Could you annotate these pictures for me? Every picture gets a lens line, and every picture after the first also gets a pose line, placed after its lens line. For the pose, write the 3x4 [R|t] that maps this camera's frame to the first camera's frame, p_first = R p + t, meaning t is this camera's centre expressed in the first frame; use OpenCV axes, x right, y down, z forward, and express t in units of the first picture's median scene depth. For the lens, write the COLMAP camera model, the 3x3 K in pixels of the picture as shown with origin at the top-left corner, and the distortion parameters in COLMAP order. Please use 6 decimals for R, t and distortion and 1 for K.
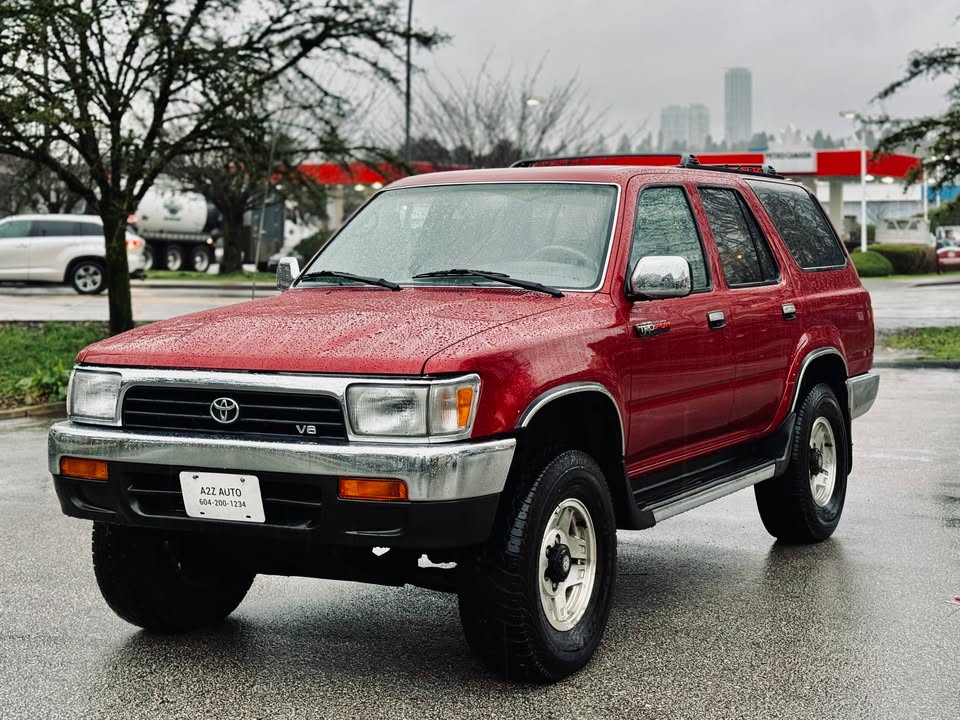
lens RADIAL K [[1540.0, 0, 480.0], [0, 1540.0, 360.0], [0, 0, 1]] dist [0.152489, -0.086384]
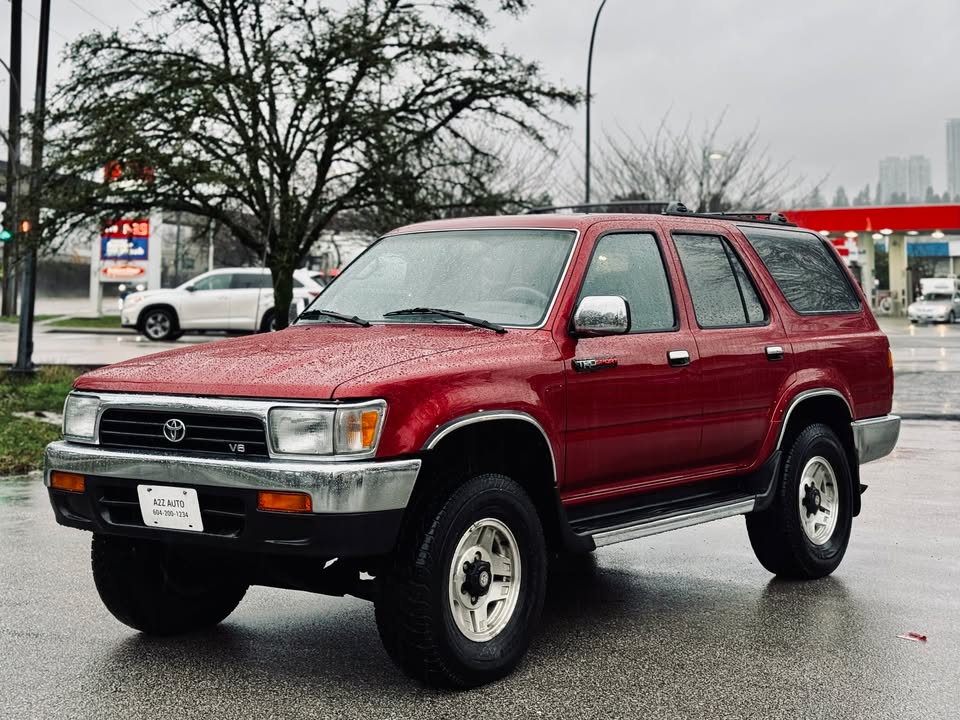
lens RADIAL K [[1530.7, 0, 469.5], [0, 1530.7, 328.4], [0, 0, 1]] dist [0.162271, 0.039932]
pose [[0.987512, 0.006601, -0.157406, 0.160691], [-0.015291, 0.998421, -0.054057, 0.011601], [0.156800, 0.055789, 0.986053, -0.052431]]
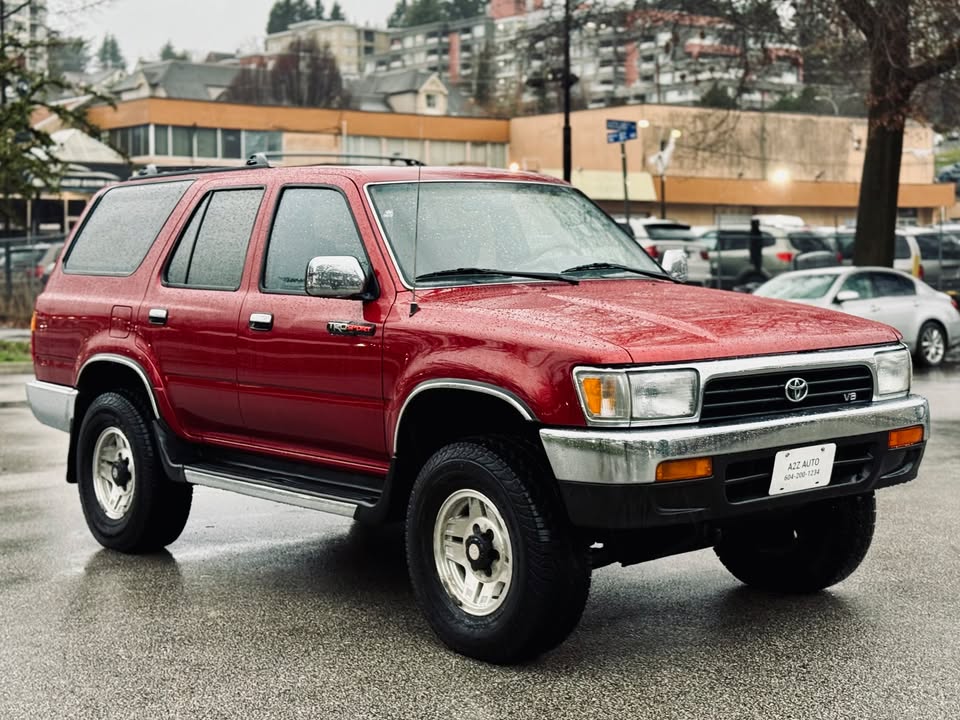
lens RADIAL K [[1540.0, 0, 480.0], [0, 1540.0, 360.0], [0, 0, 1]] dist [0.152489, -0.086384]
pose [[0.373888, -0.068230, 0.924961, -0.909731], [0.077364, 0.996109, 0.042206, -0.037283], [-0.924242, 0.055779, 0.377712, 0.576010]]
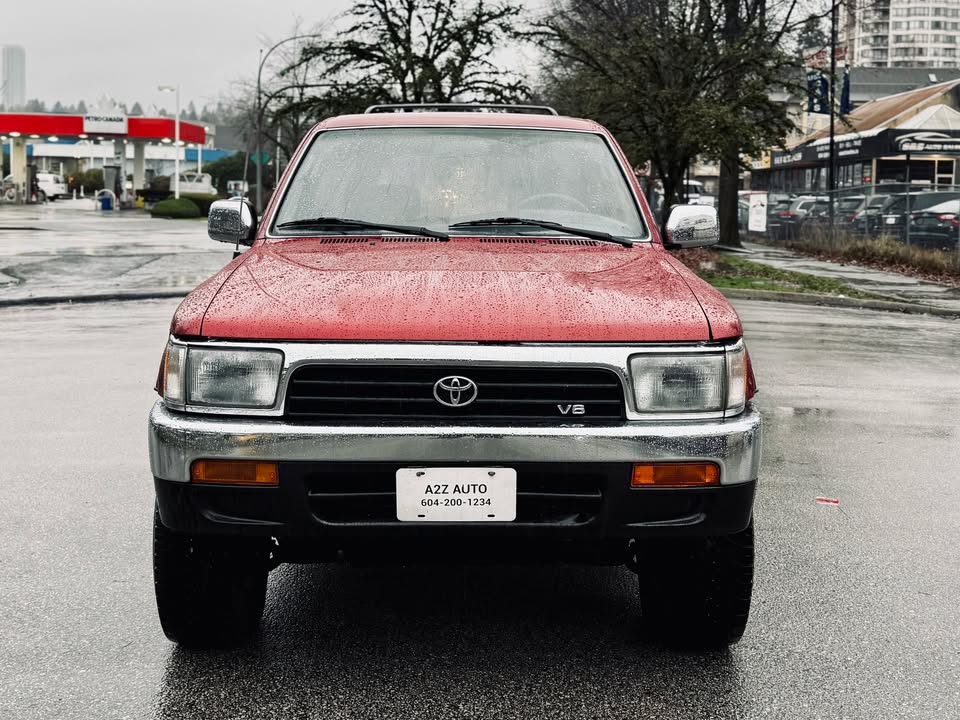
lens RADIAL K [[1141.7, 0, 380.0], [0, 1141.7, 360.8], [0, 0, 1]] dist [0.170904, -0.366113]
pose [[0.874567, -0.053976, 0.481890, -0.358694], [0.019505, 0.996897, 0.076262, -0.022543], [-0.484511, -0.057297, 0.872906, 0.353654]]
